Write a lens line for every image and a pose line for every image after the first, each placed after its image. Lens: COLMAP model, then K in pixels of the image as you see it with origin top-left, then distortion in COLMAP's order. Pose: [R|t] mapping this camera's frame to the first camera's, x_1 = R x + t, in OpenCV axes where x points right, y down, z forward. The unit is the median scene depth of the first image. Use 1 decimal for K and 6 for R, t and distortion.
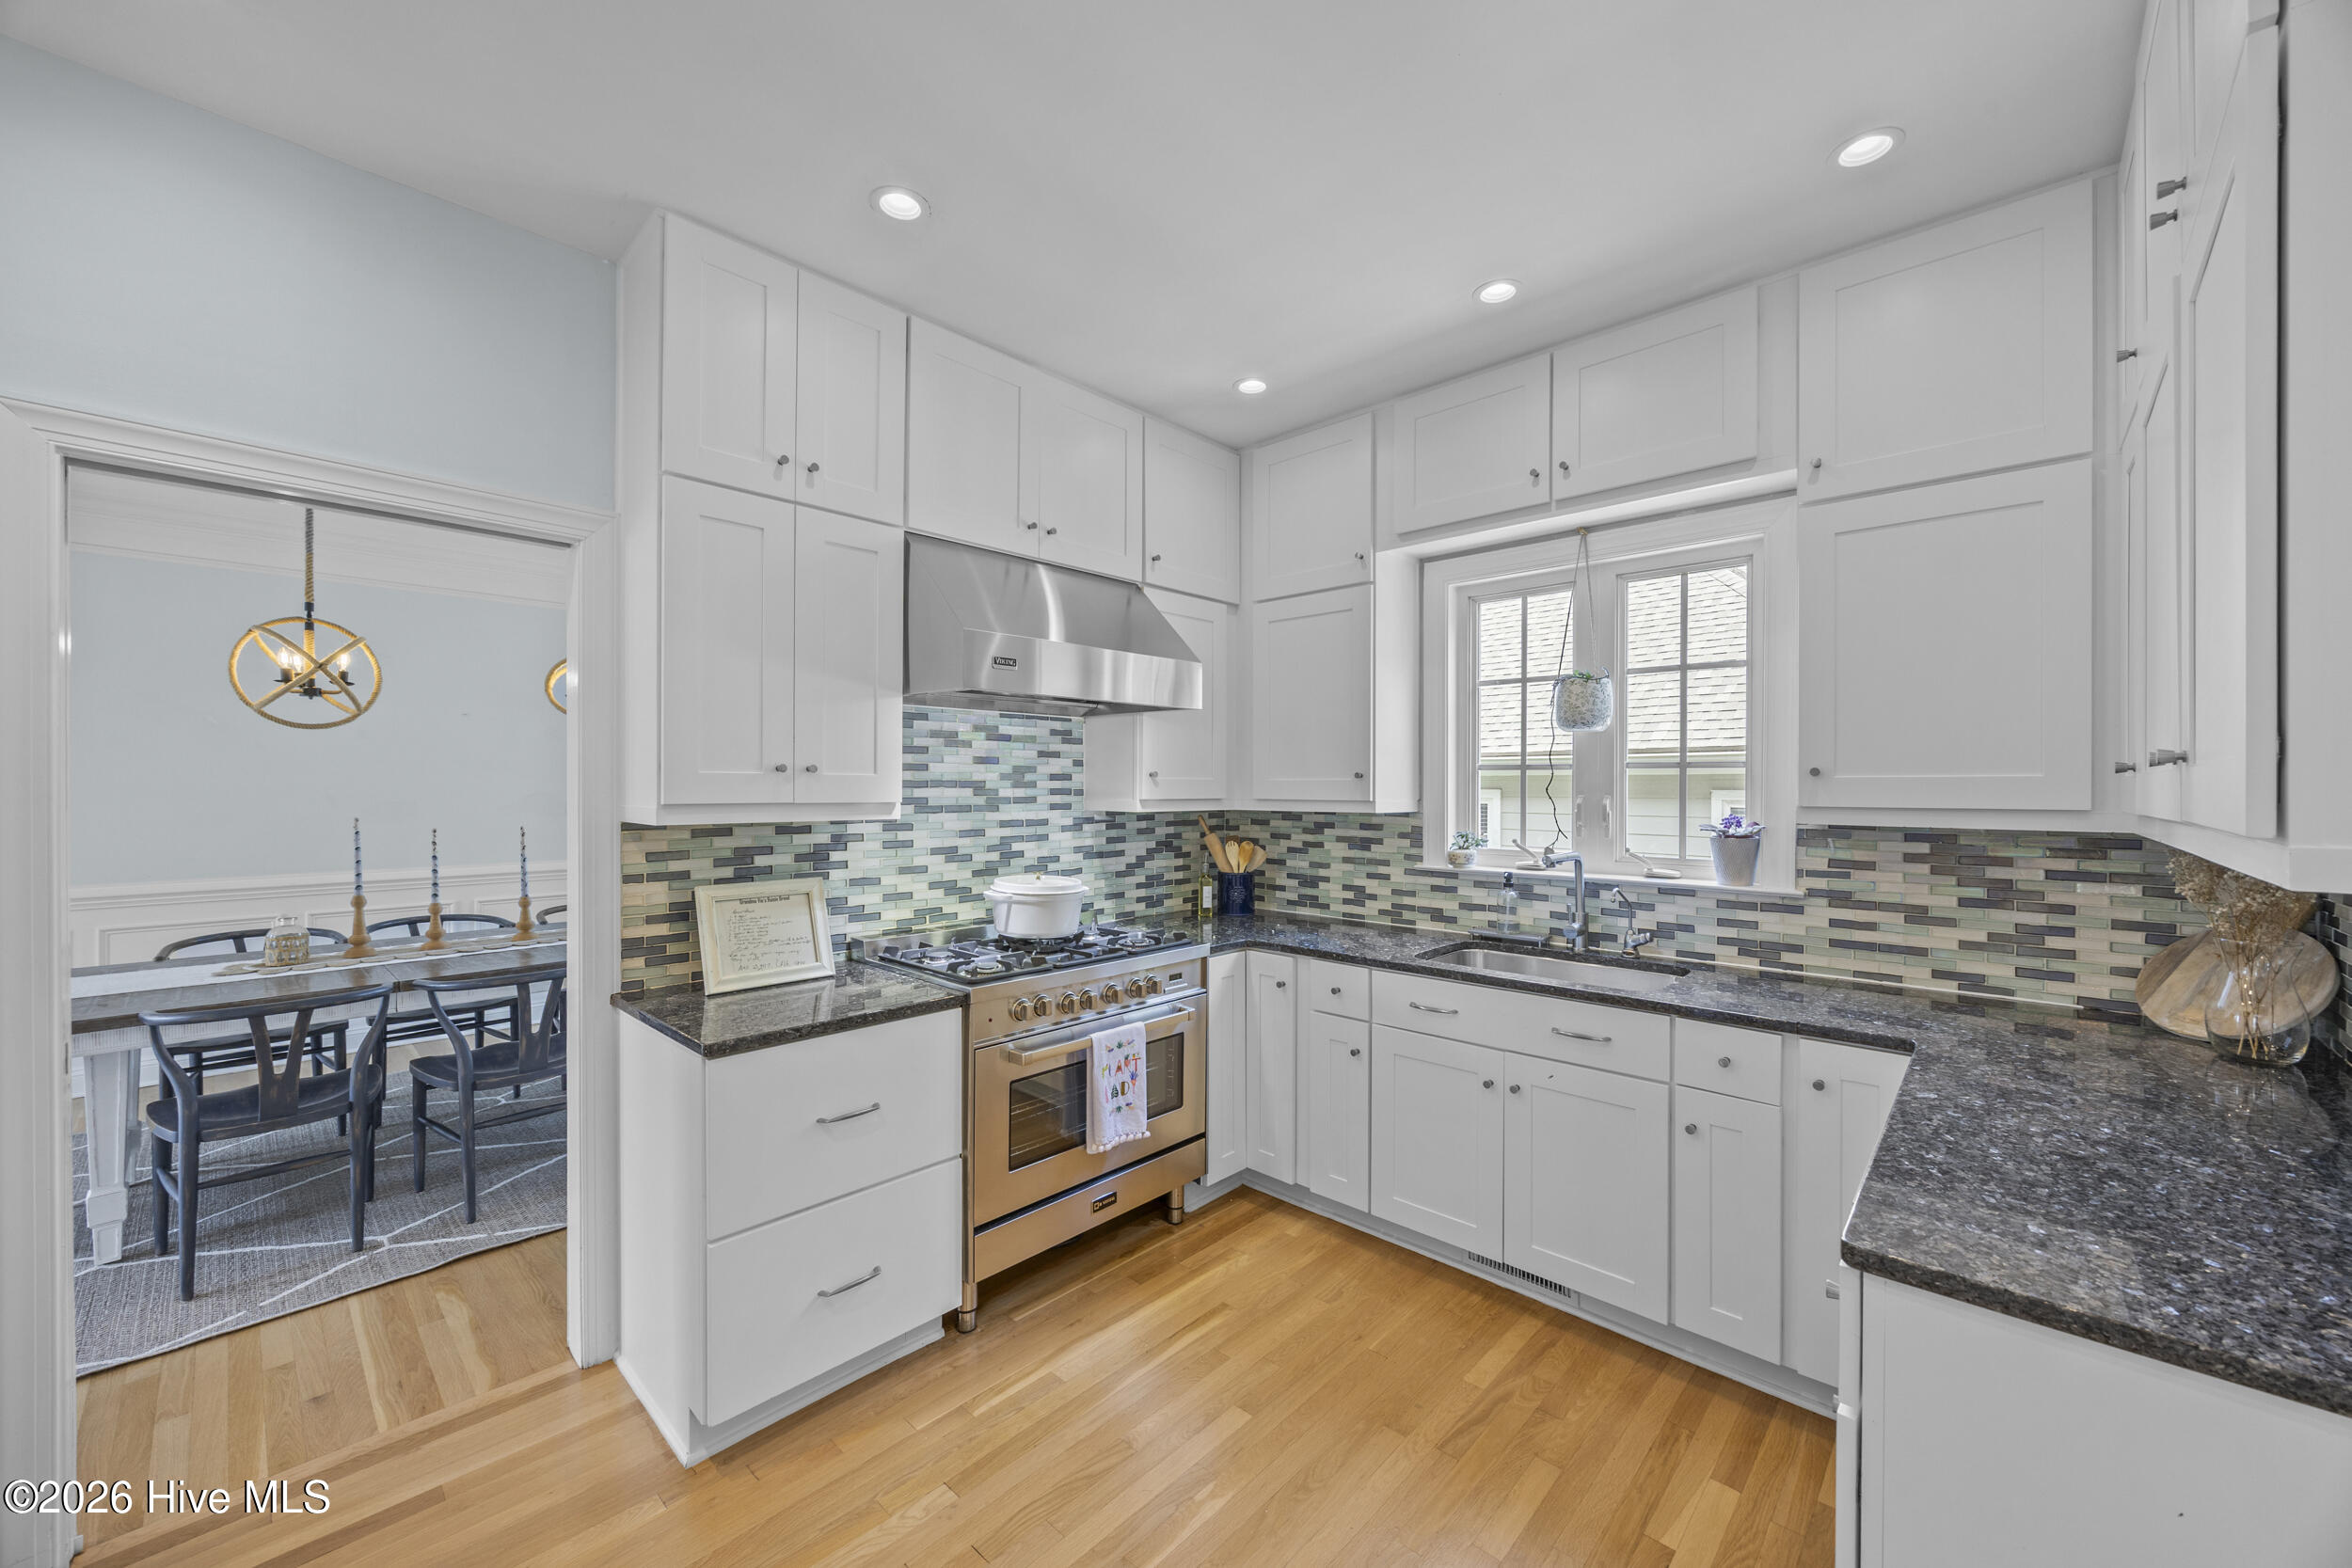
lens RADIAL K [[894.8, 0, 1178.0], [0, 894.8, 793.4], [0, 0, 1]] dist [-0.000306, -0.000102]
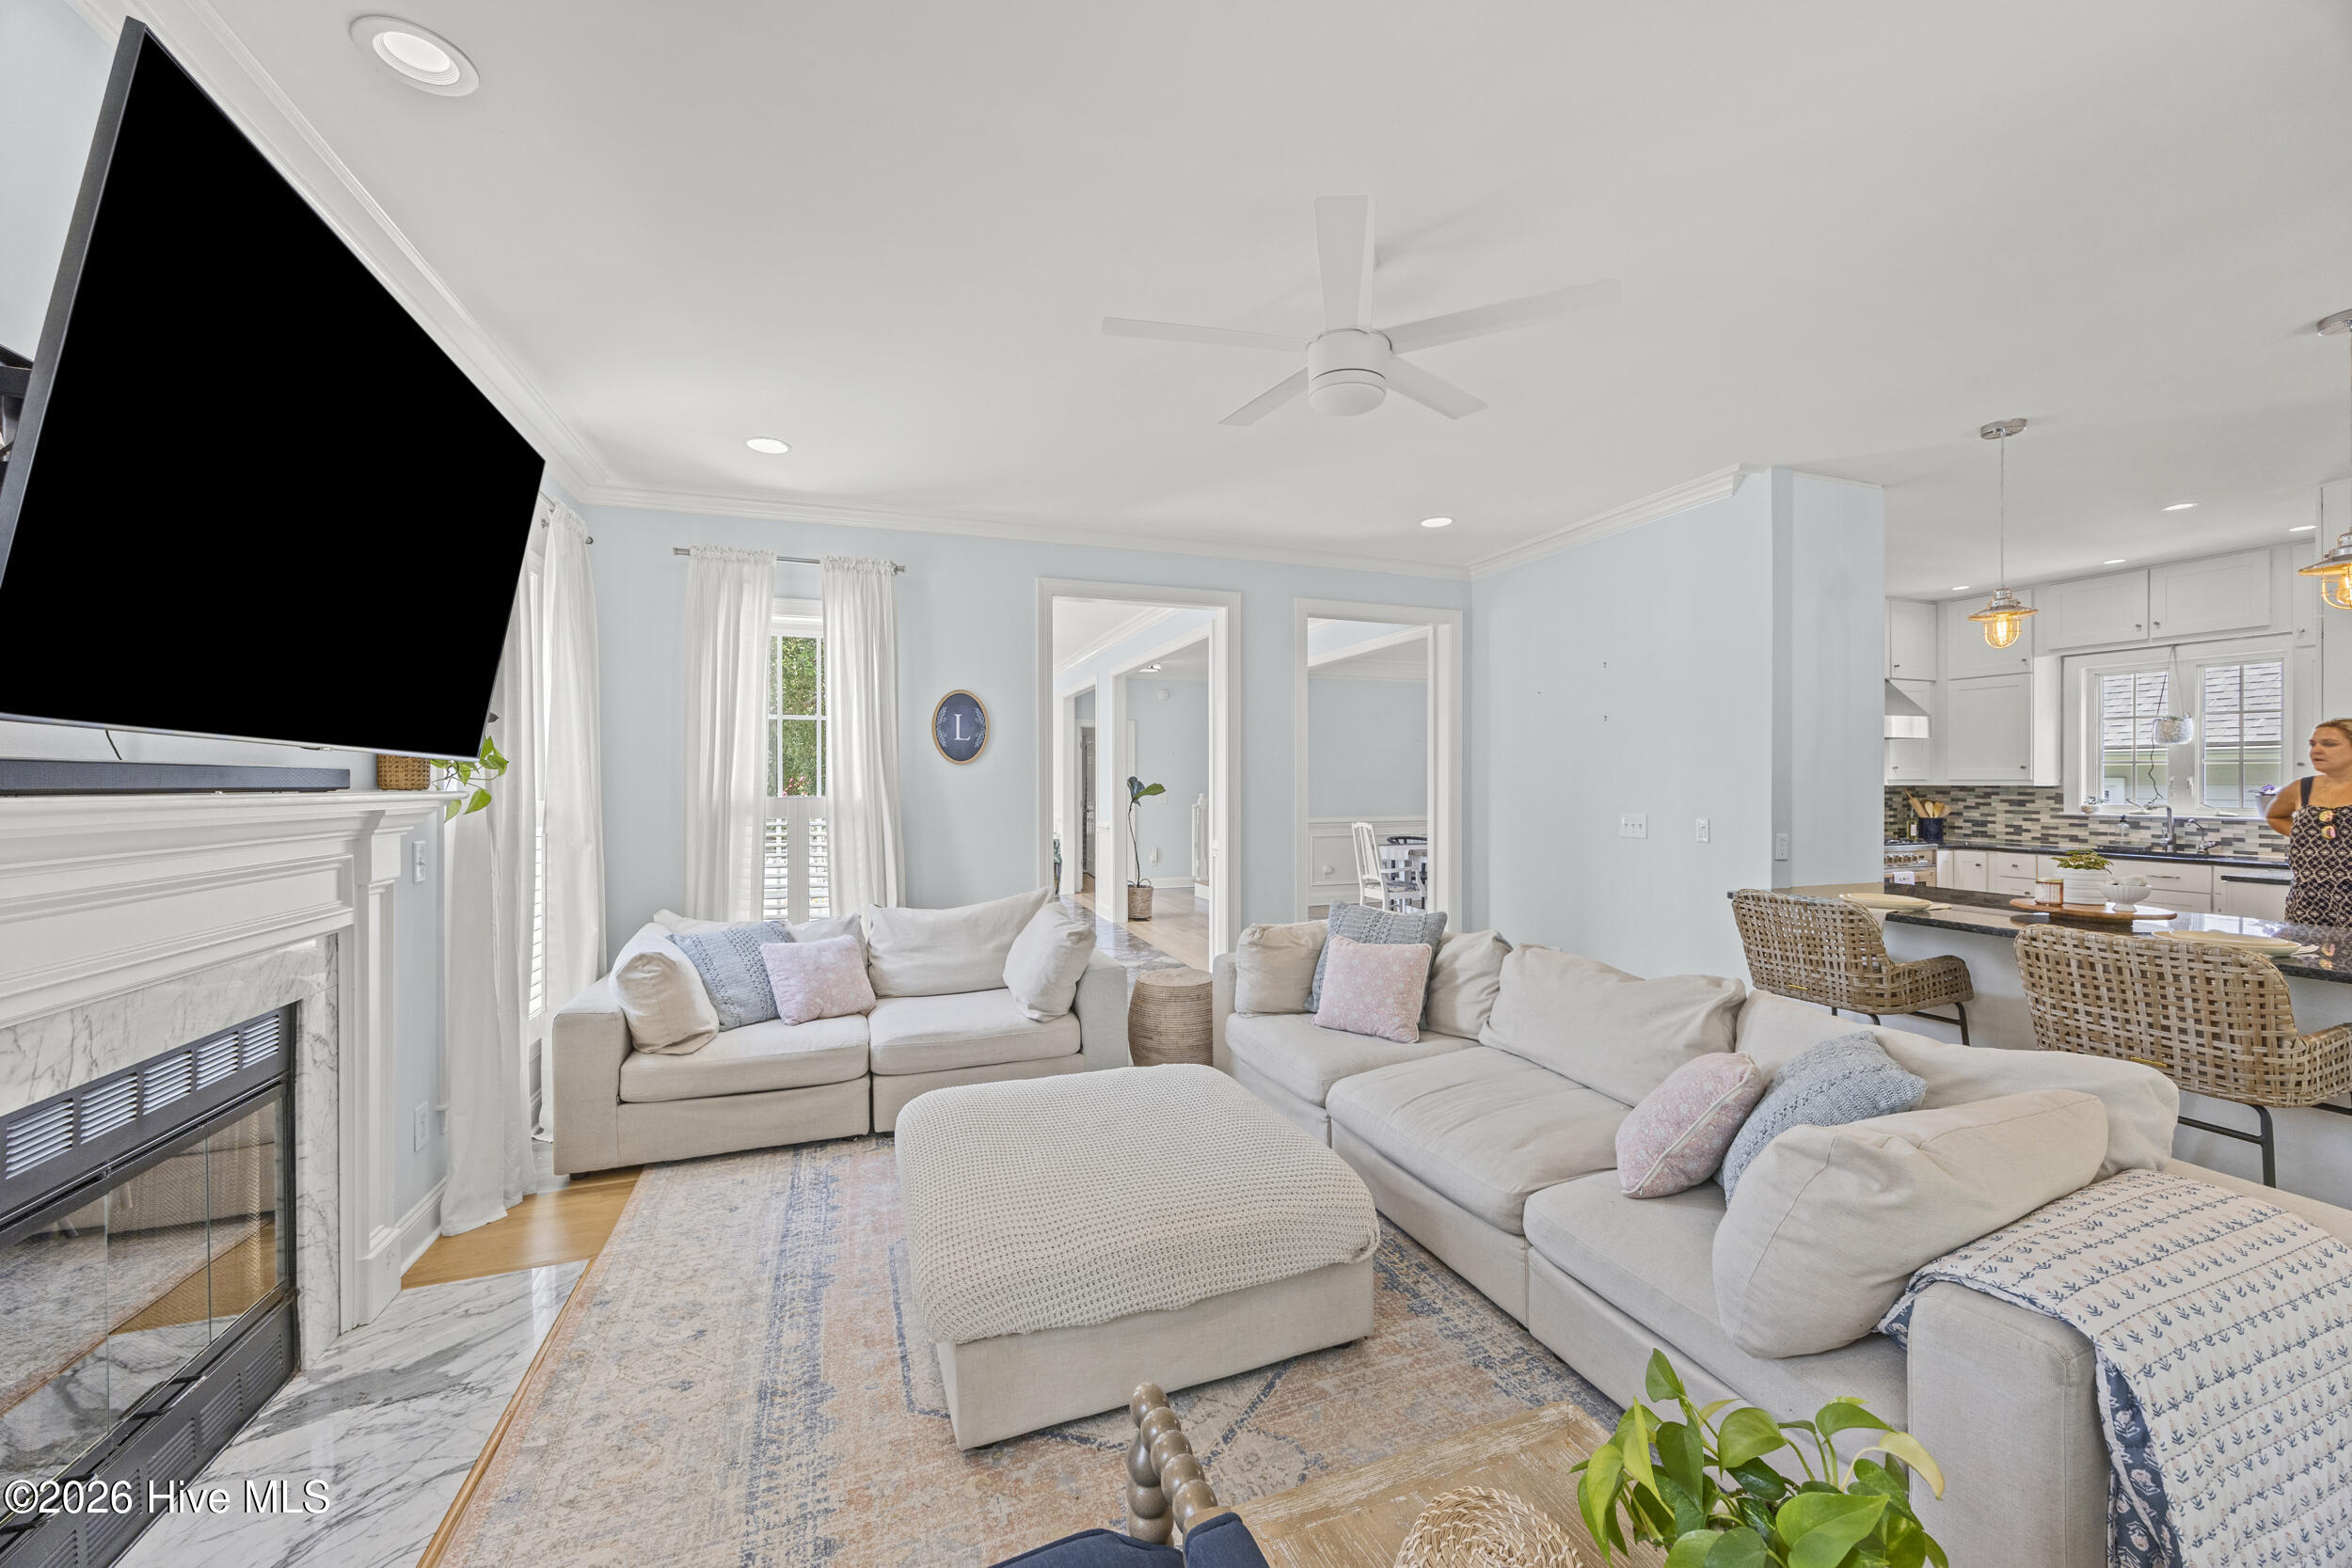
lens RADIAL K [[894.8, 0, 1184.3], [0, 894.8, 784.3], [0, 0, 1]] dist [-0.000306, -0.000102]
pose [[0.892395, -0.004401, -0.451233, -0.556995], [0.005081, 0.999987, 0.000297, 0.007645], [0.451226, -0.002558, 0.892406, -1.604321]]
